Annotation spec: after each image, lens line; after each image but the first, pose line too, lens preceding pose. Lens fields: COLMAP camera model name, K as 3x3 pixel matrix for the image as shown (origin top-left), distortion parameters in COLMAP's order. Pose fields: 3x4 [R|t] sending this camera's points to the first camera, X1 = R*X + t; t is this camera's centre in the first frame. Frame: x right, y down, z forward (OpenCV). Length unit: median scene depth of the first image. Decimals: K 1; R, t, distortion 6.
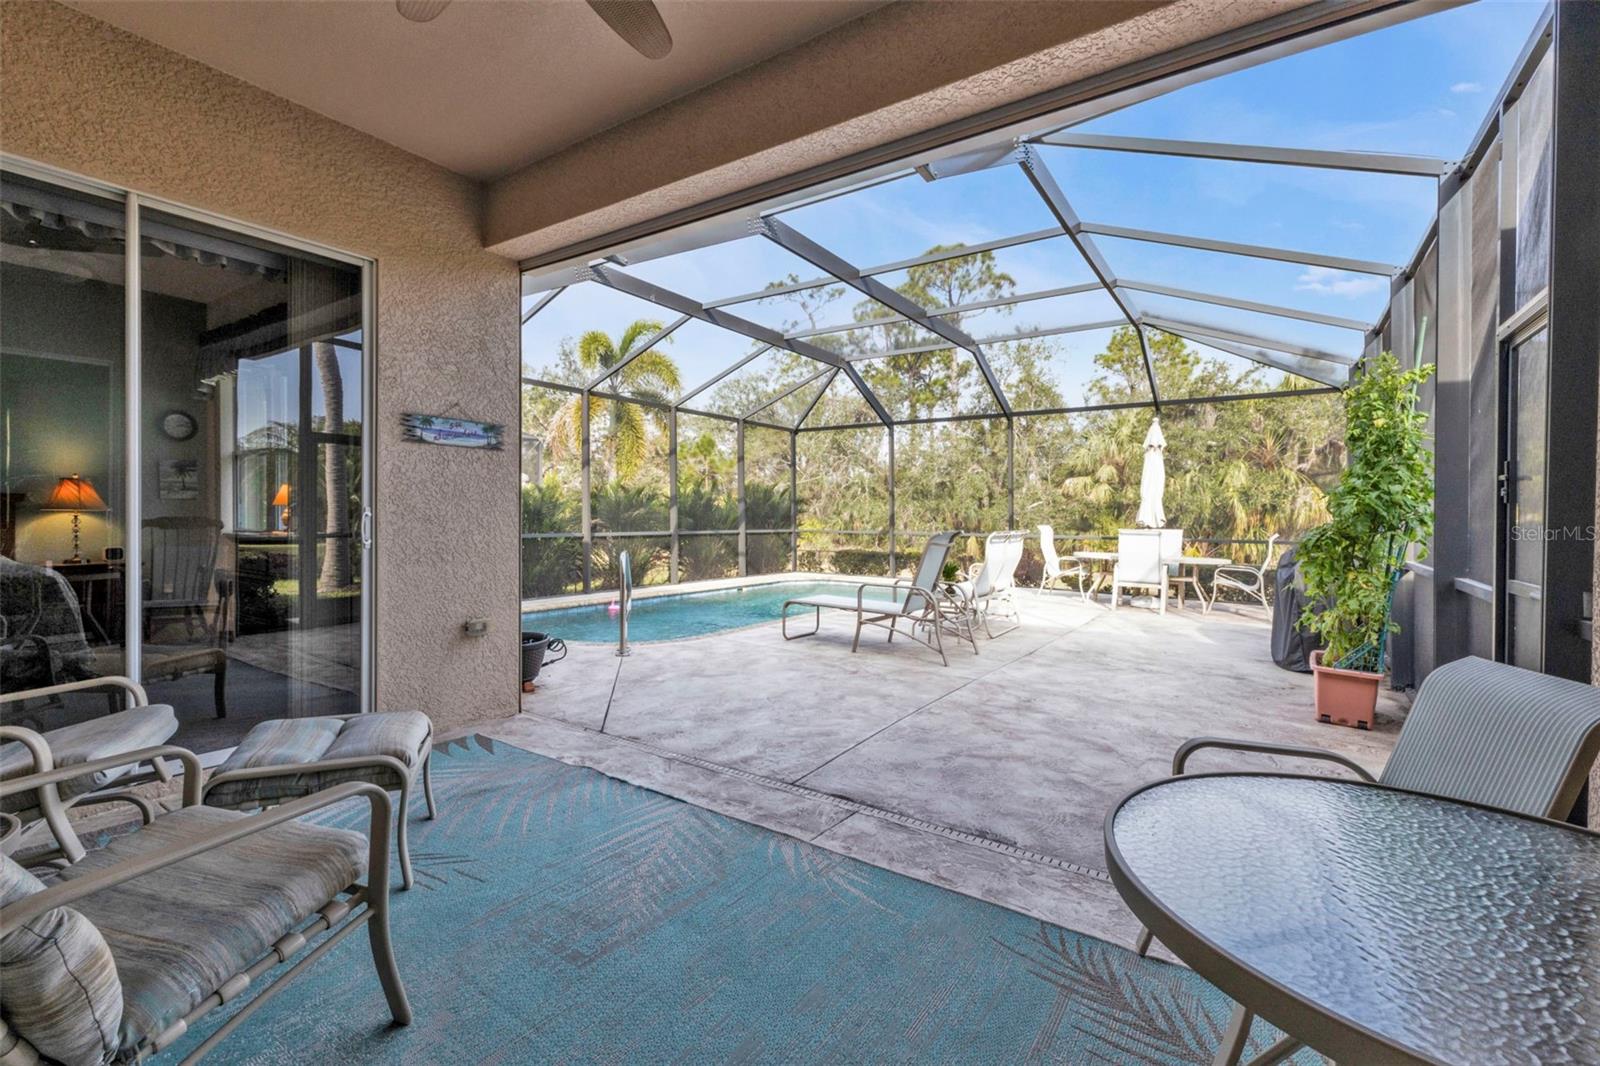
lens RADIAL K [[693.2, 0, 802.0], [0, 693.2, 536.0], [0, 0, 1]] dist [0.014680, -0.004586]
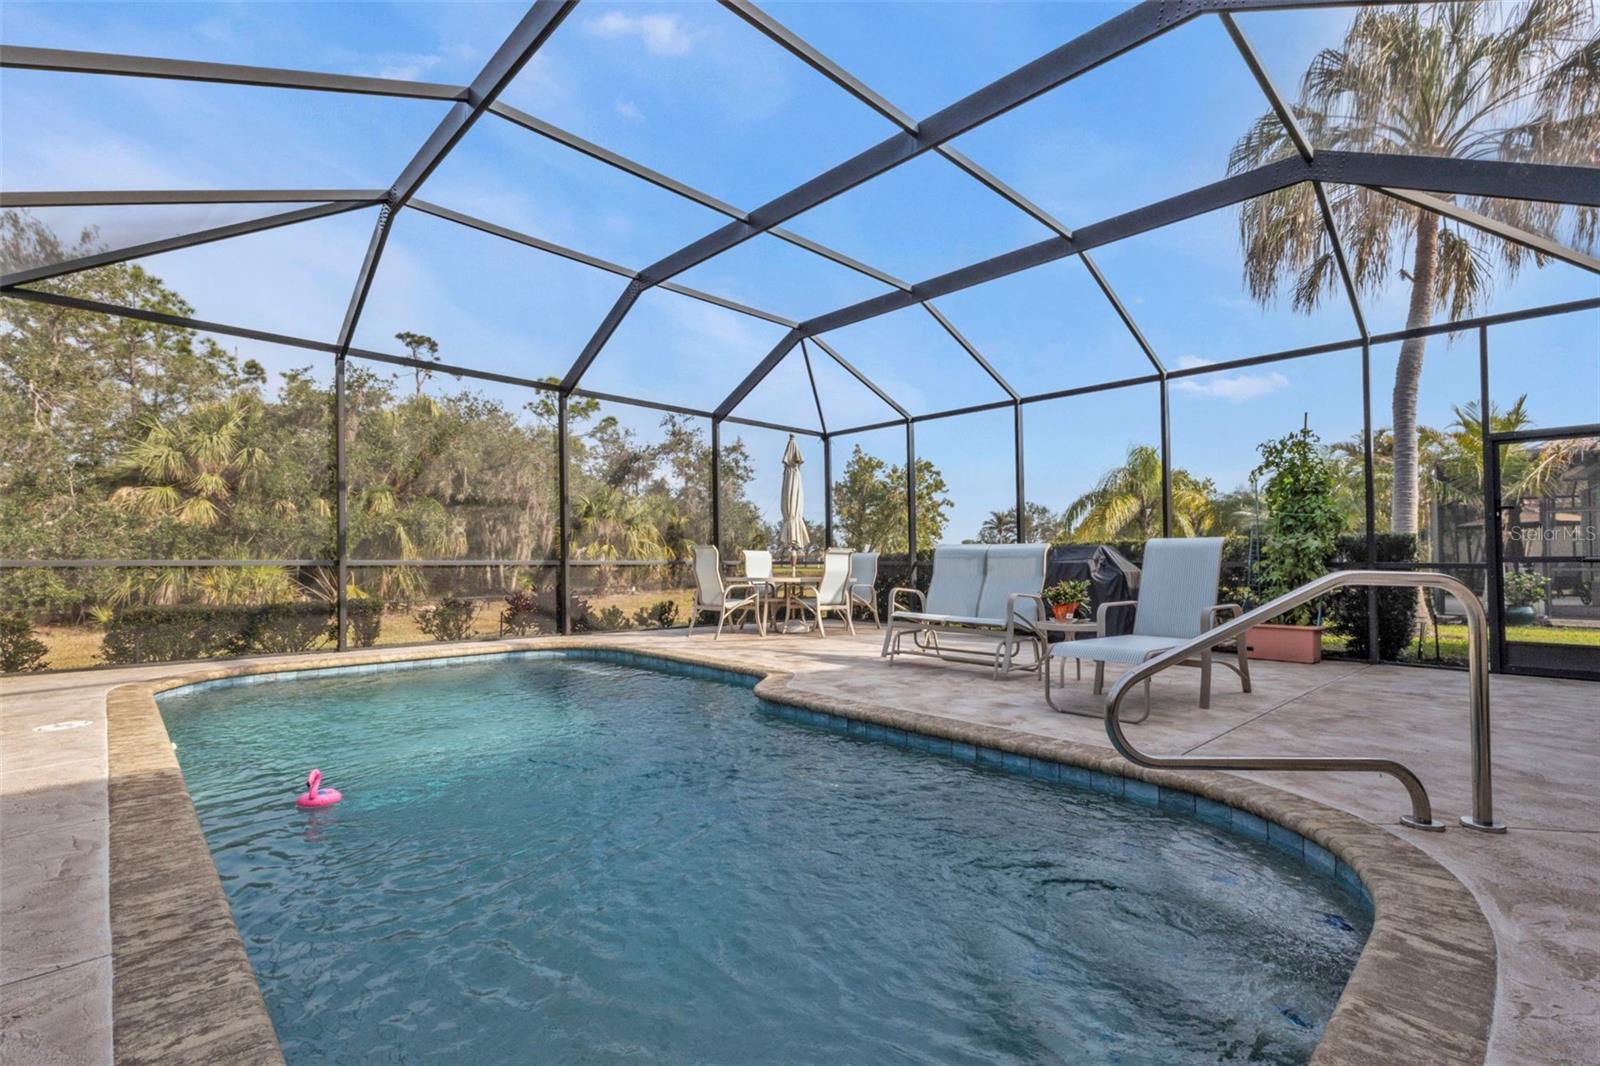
lens RADIAL K [[727.4, 0, 798.8], [0, 727.4, 531.9], [0, 0, 1]] dist [0.000776, 0.000171]
pose [[0.204544, 0.027044, 0.978484, -0.402093], [0.031651, 0.998913, -0.034225, 0.001548], [-0.978346, 0.037971, 0.203465, 0.686018]]
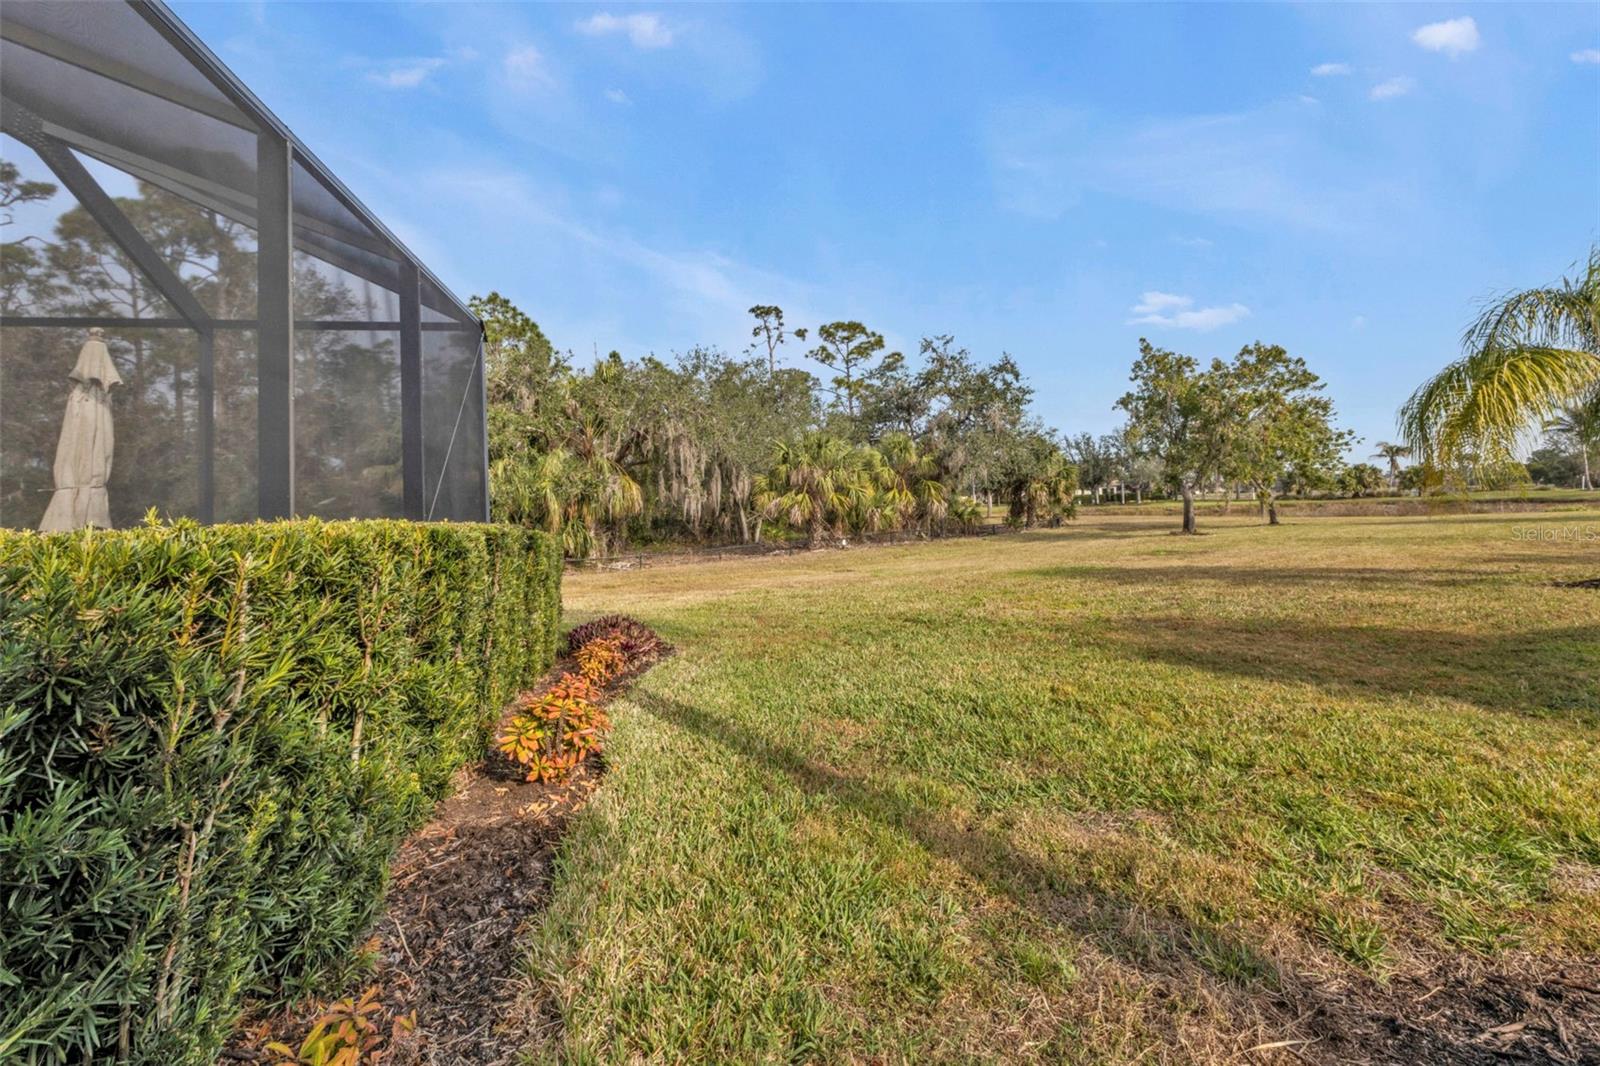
lens RADIAL K [[693.2, 0, 791.7], [0, 693.2, 454.0], [0, 0, 1]] dist [0.014680, -0.004586]
pose [[0.720218, 0.012467, 0.693635, 0.491892], [0.063519, 0.994454, -0.083826, -0.006631], [-0.690833, 0.104432, 0.715432, 0.285320]]
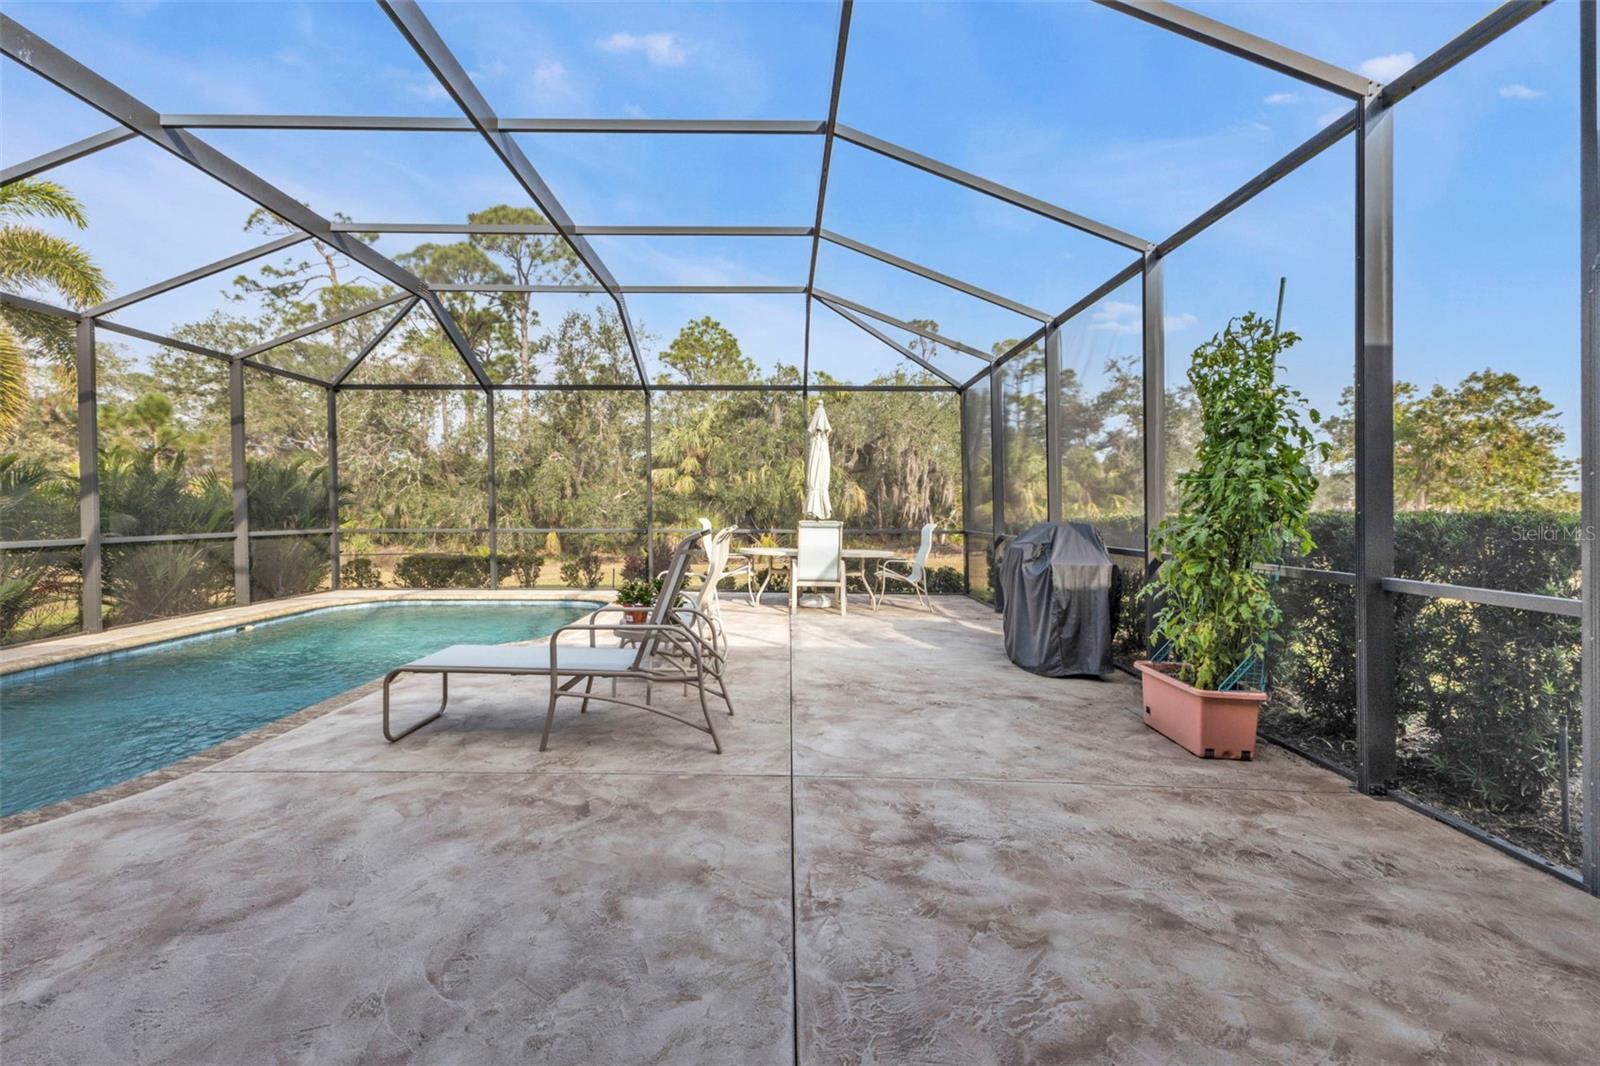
lens RADIAL K [[693.2, 0, 783.5], [0, 693.2, 513.0], [0, 0, 1]] dist [0.014680, -0.004586]
pose [[0.826835, -0.009166, 0.562369, -0.043004], [0.021908, 0.999633, -0.015917, -0.005683], [-0.562017, 0.025481, 0.826733, 0.234112]]
